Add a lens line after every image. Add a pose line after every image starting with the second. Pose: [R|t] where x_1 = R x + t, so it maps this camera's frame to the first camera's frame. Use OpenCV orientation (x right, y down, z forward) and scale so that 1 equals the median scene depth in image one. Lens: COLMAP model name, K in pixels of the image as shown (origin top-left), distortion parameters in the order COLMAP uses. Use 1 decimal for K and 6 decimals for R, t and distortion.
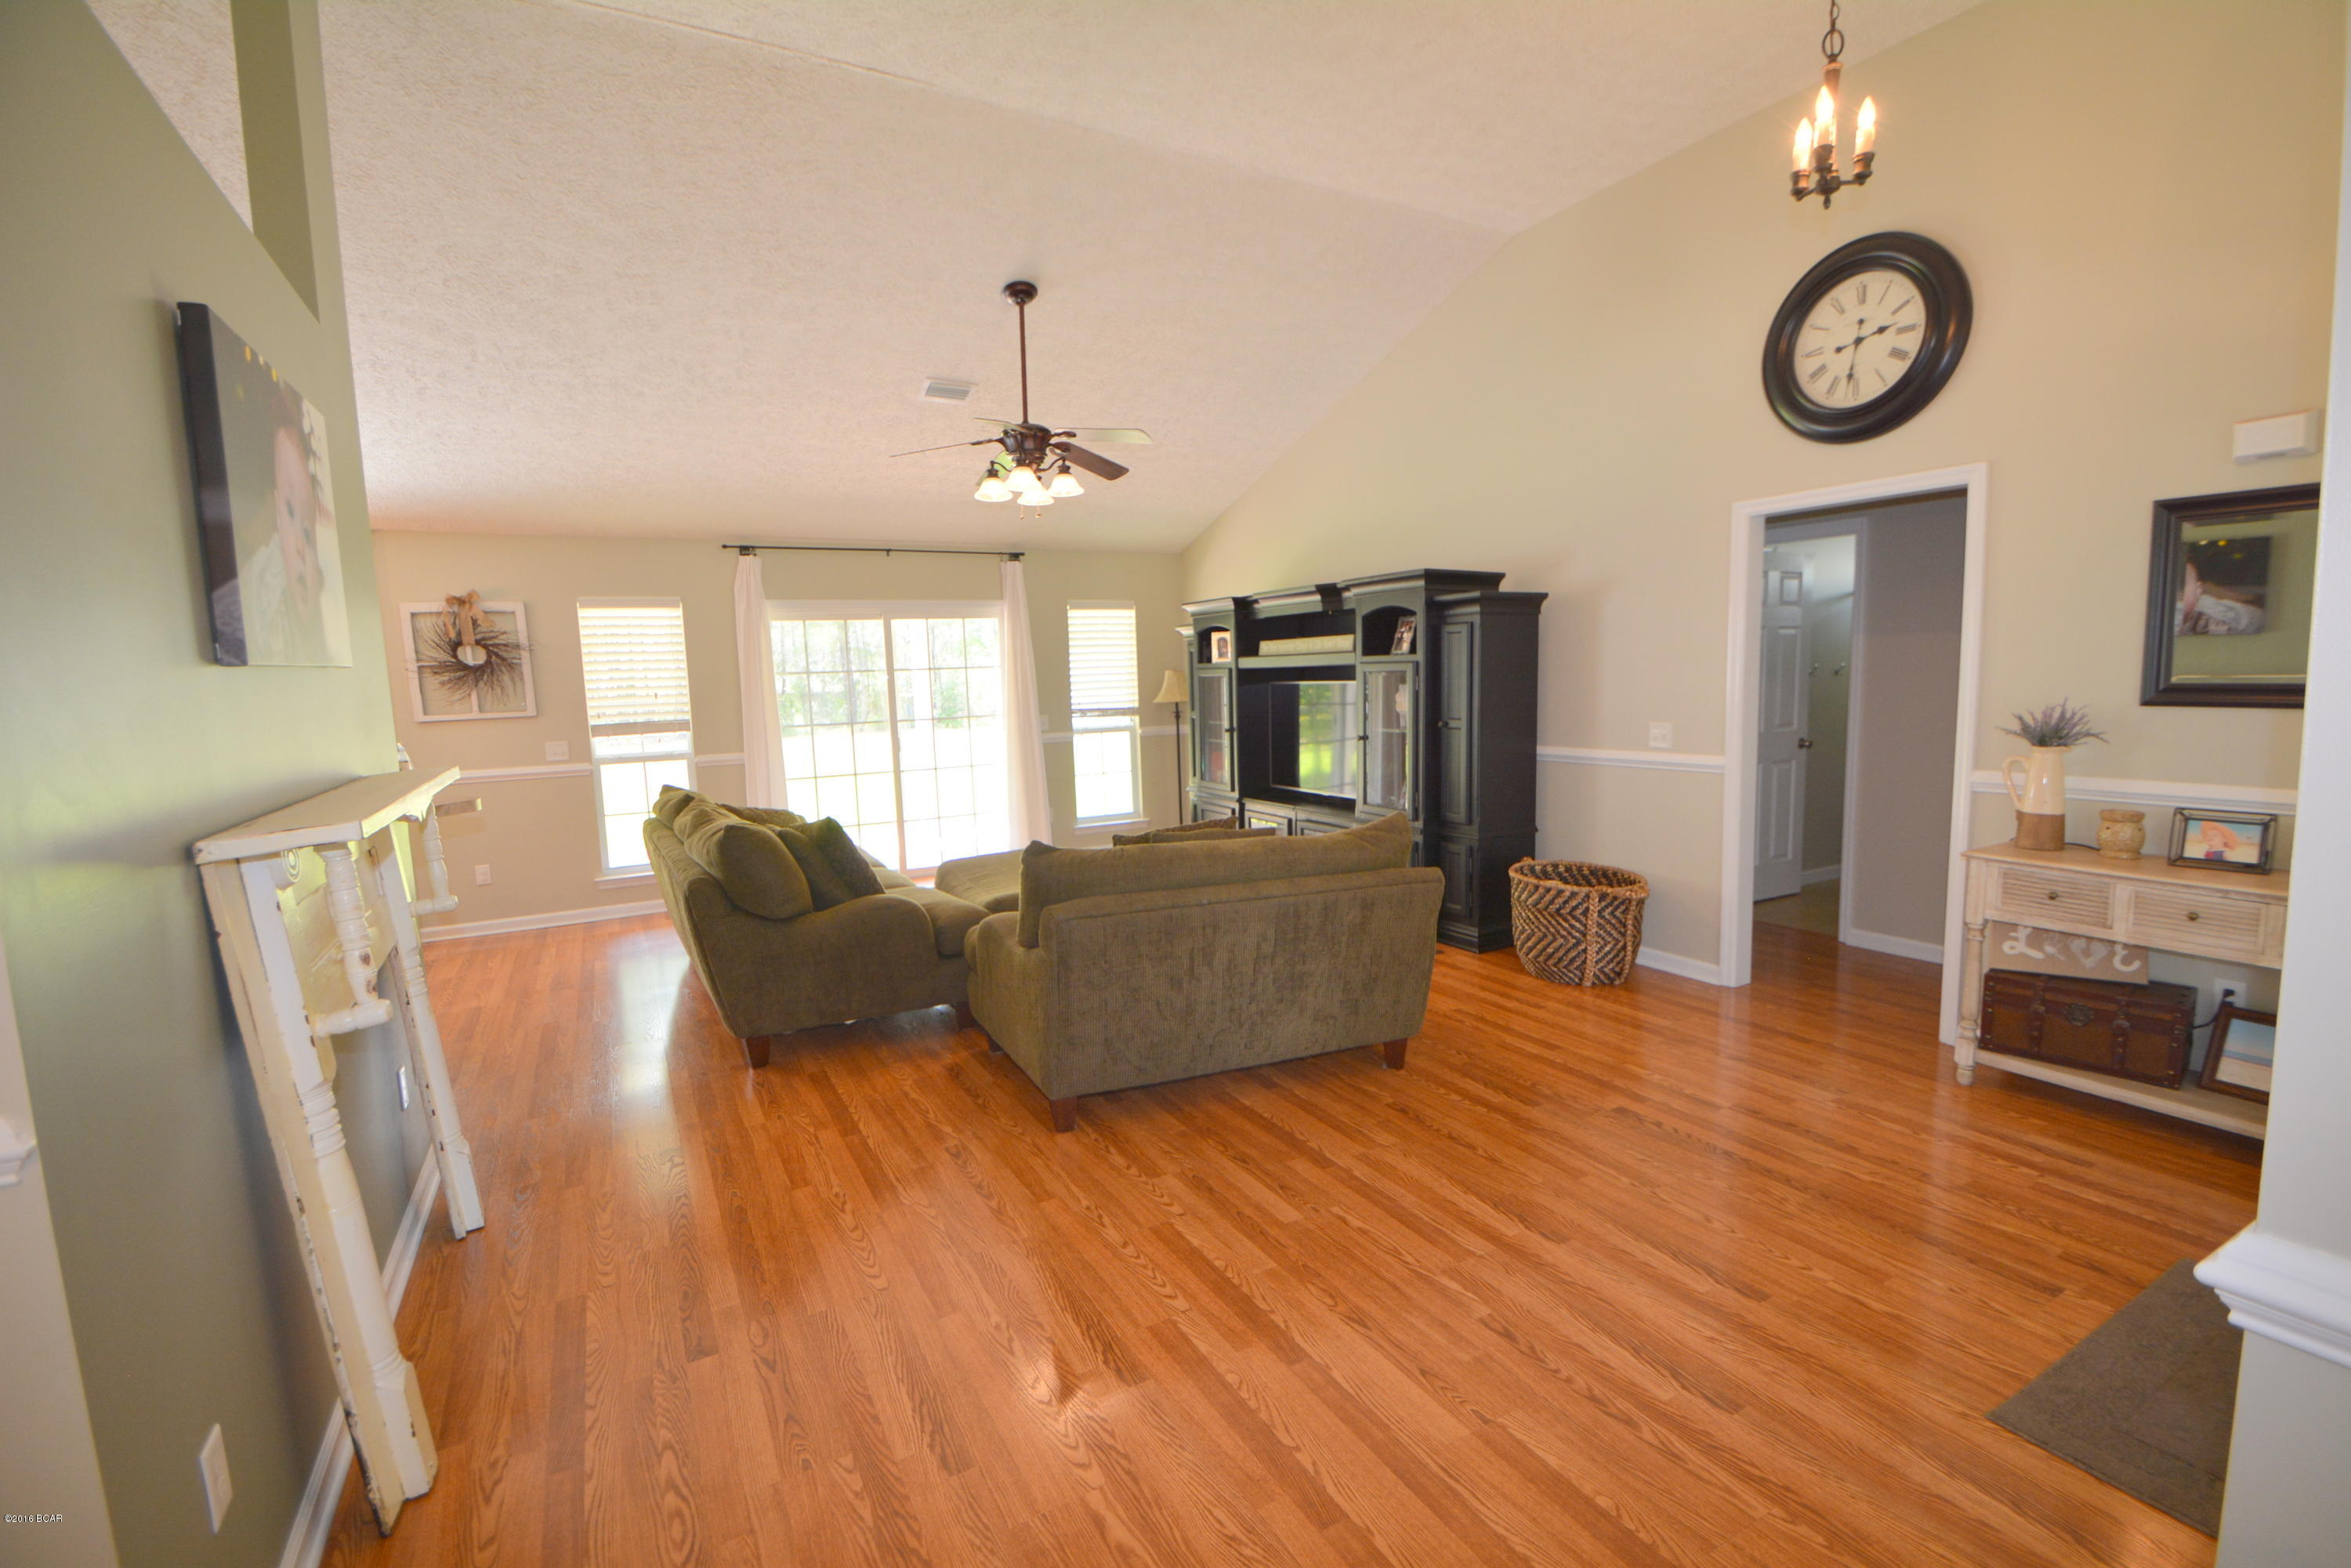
lens RADIAL K [[1038.4, 0, 1169.2], [0, 1038.4, 776.4], [0, 0, 1]] dist [0.001152, -0.007308]
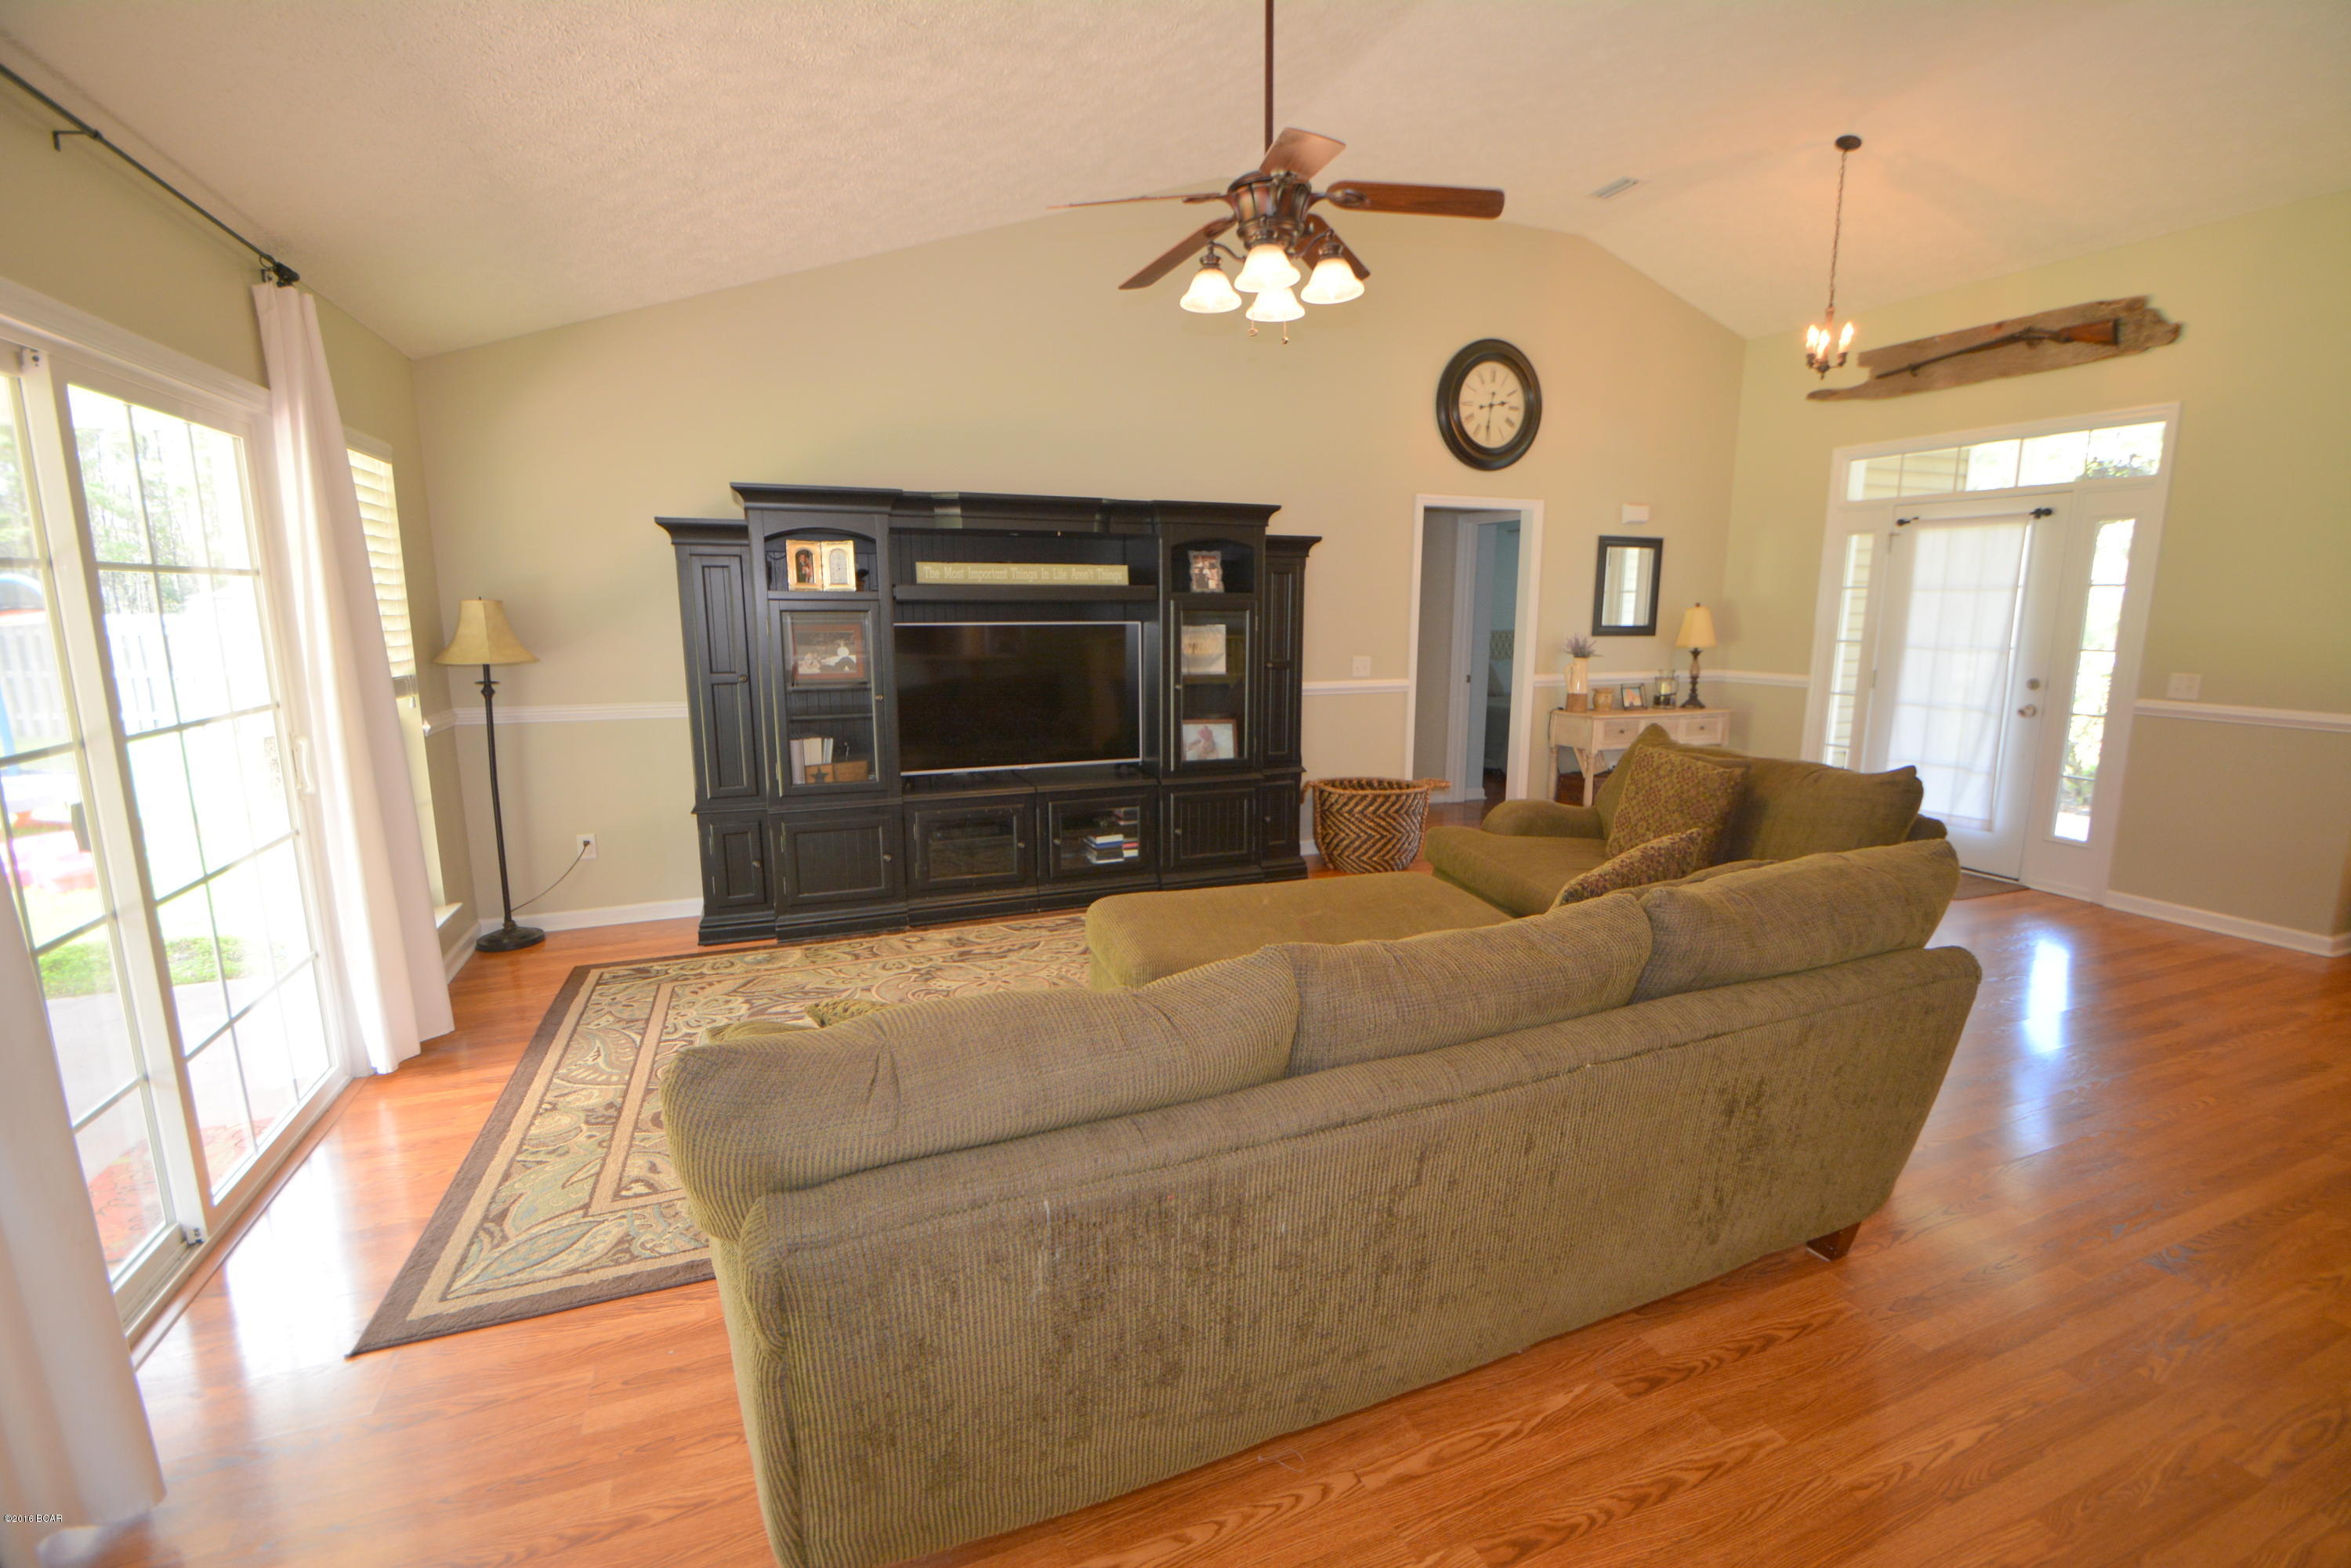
lens RADIAL K [[1038.4, 0, 1185.2], [0, 1038.4, 785.8], [0, 0, 1]] dist [0.001152, -0.007308]
pose [[0.127328, -0.141039, 0.981782, -1.021139], [0.091379, 0.987297, 0.129980, -0.098474], [-0.987642, 0.073164, 0.138599, 1.283165]]
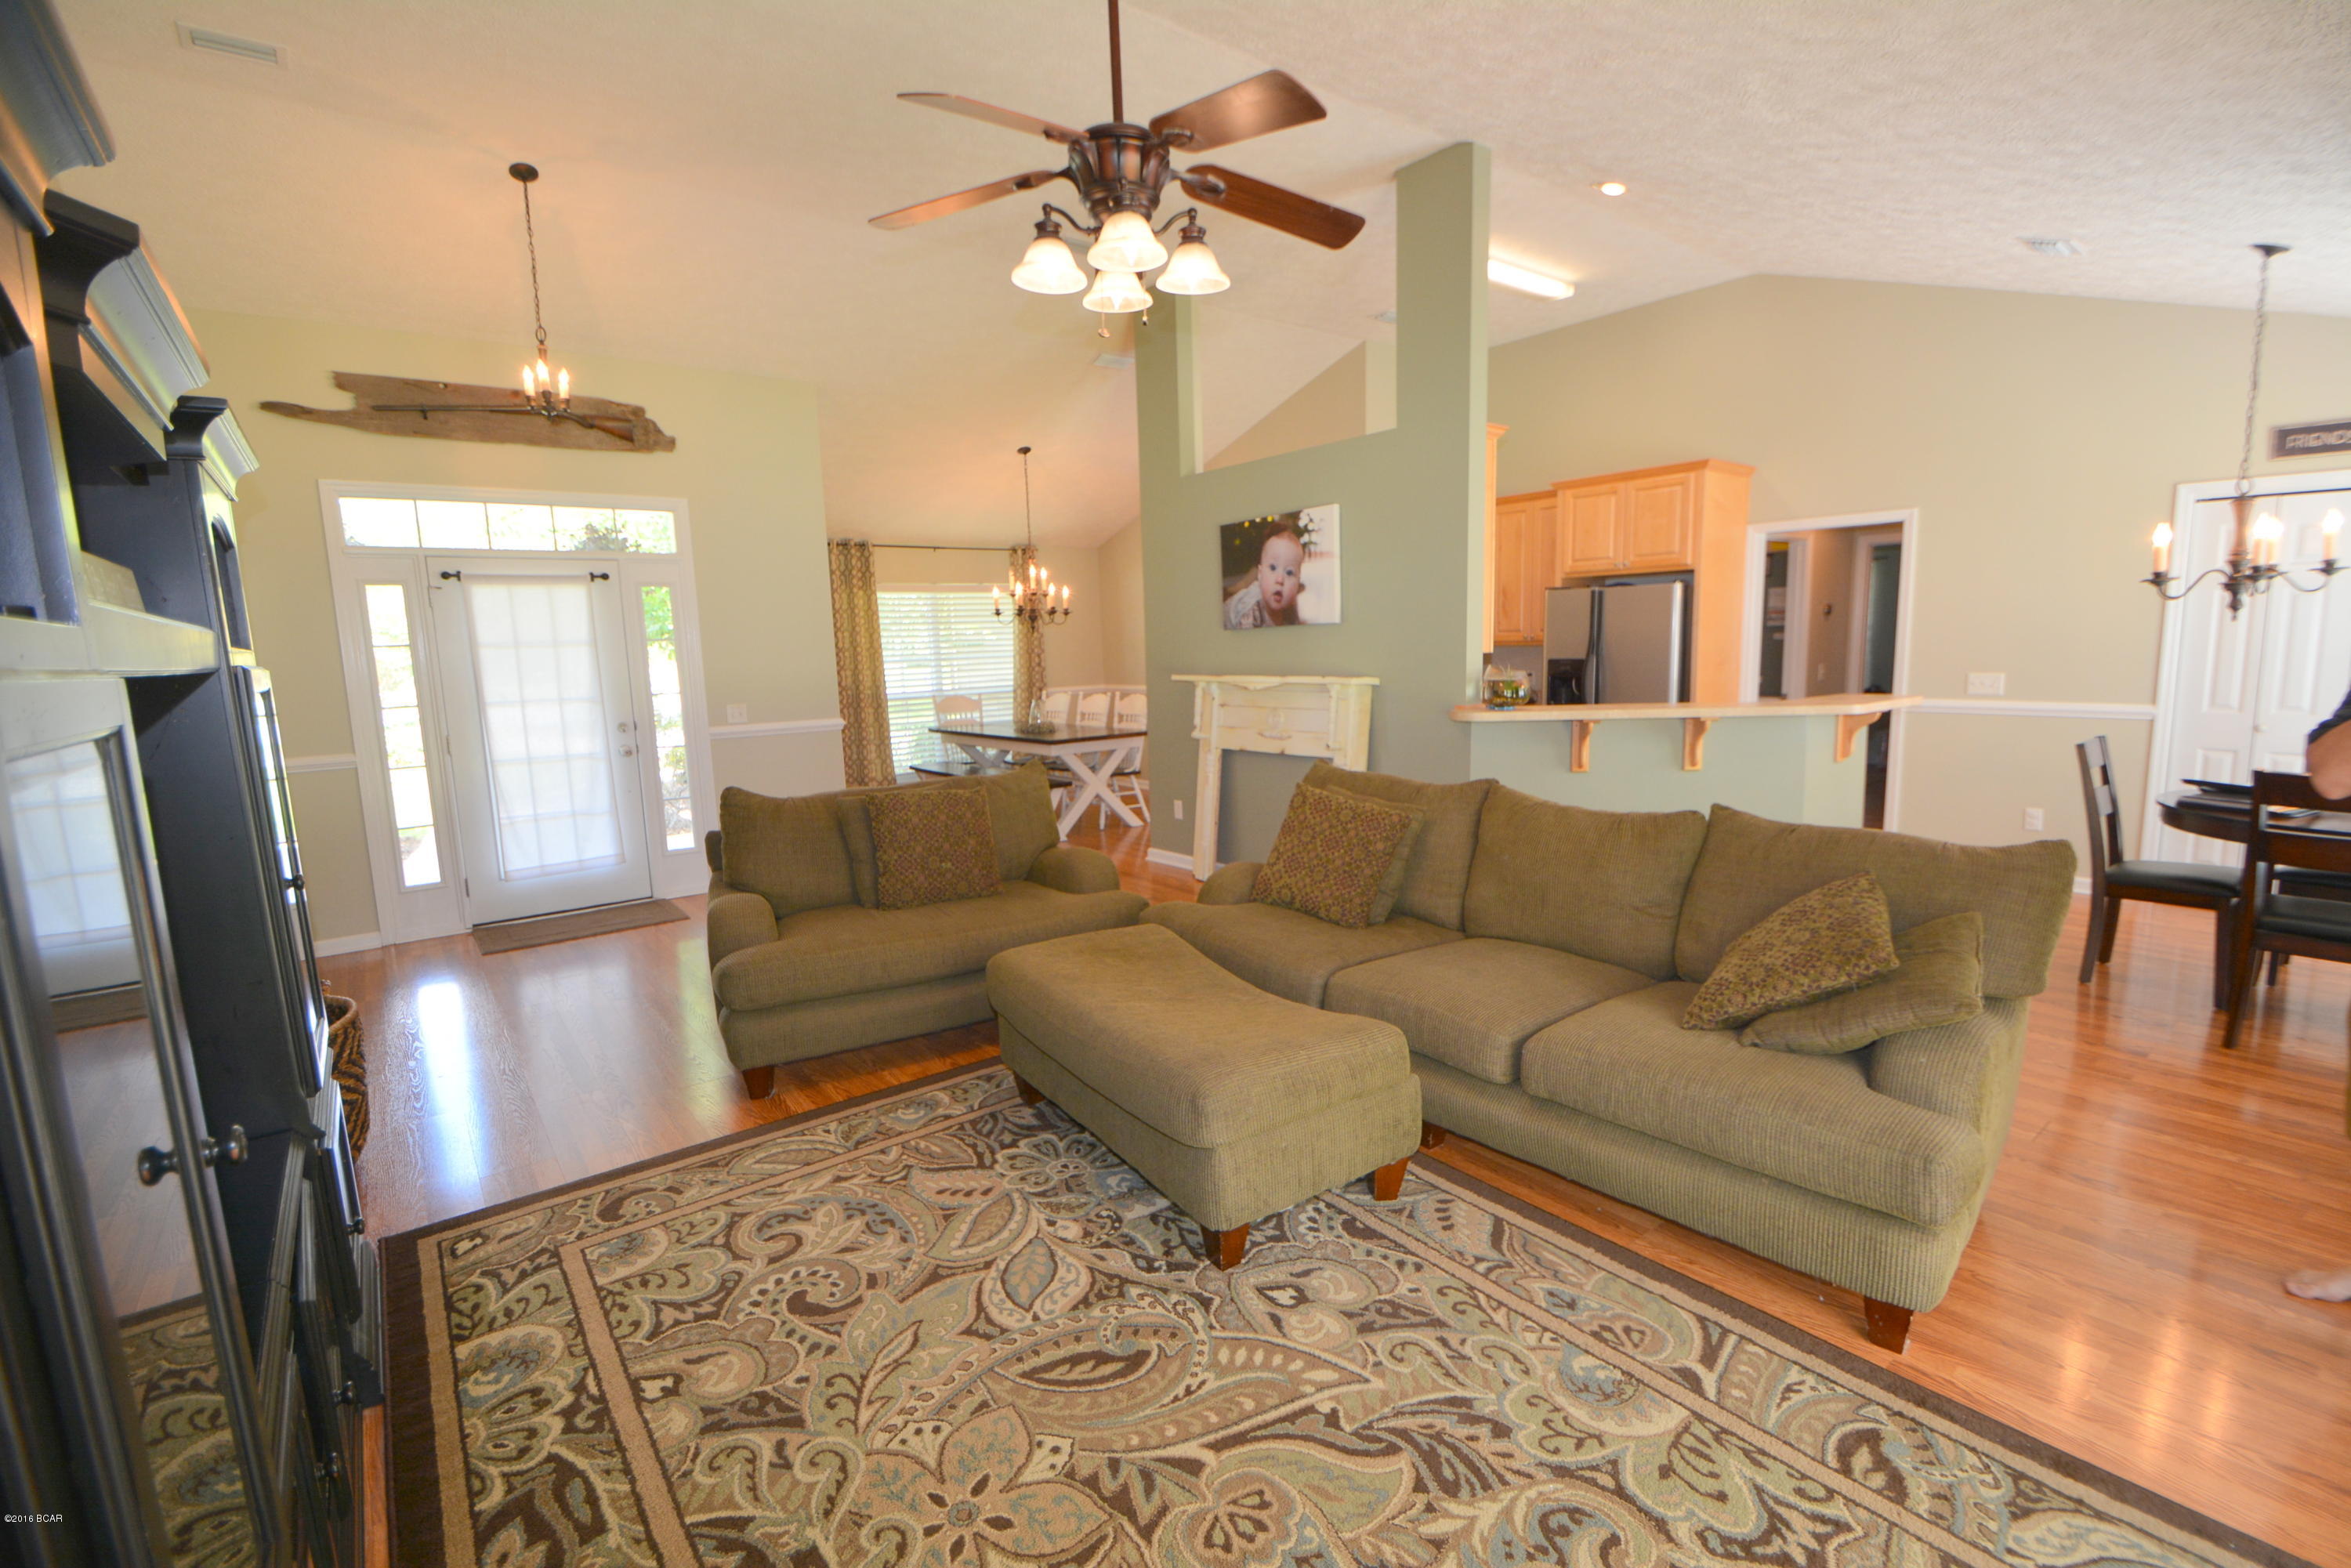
lens RADIAL K [[1038.4, 0, 1192.9], [0, 1038.4, 788.7], [0, 0, 1]] dist [0.001152, -0.007308]
pose [[-0.984951, 0.085214, -0.150365, -0.104373], [0.046390, 0.968426, 0.244948, -0.203816], [0.166491, 0.234286, -0.957805, 2.011541]]
